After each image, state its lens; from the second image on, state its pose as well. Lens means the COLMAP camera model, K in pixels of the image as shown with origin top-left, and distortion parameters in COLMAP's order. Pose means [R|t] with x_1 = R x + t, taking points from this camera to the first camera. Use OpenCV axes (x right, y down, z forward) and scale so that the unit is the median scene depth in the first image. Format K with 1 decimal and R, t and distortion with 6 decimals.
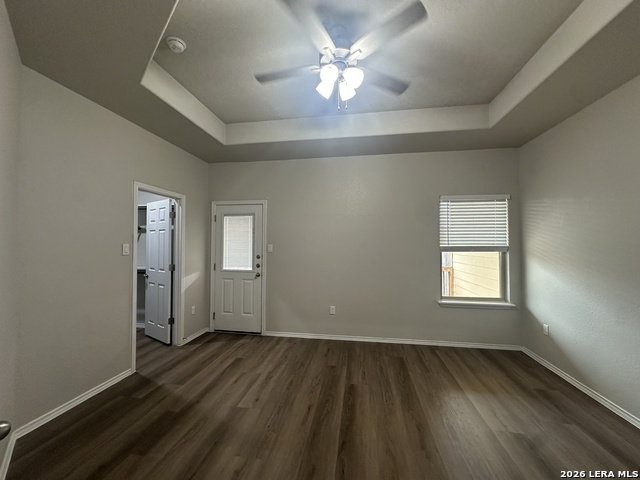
lens RADIAL K [[255.0, 0, 321.4], [0, 255.0, 235.3], [0, 0, 1]] dist [-0.001846, -0.000045]
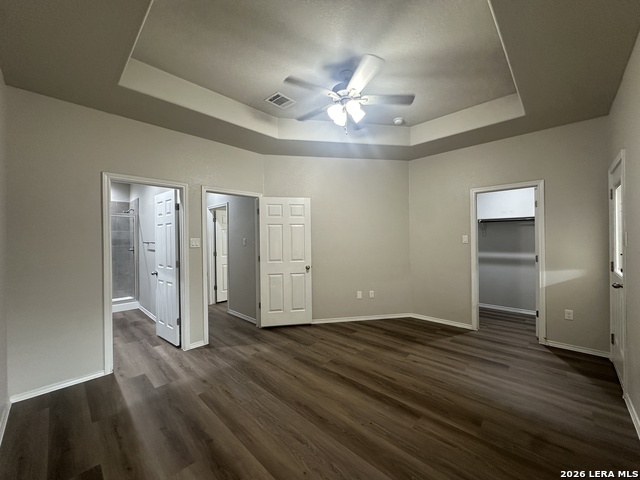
lens RADIAL K [[255.0, 0, 322.0], [0, 255.0, 240.7], [0, 0, 1]] dist [-0.001846, -0.000045]
pose [[-0.565274, 0.009496, -0.824848, 0.888871], [0.038115, 0.999166, -0.014618, 0.054206], [0.824022, -0.039703, -0.565165, 1.178767]]
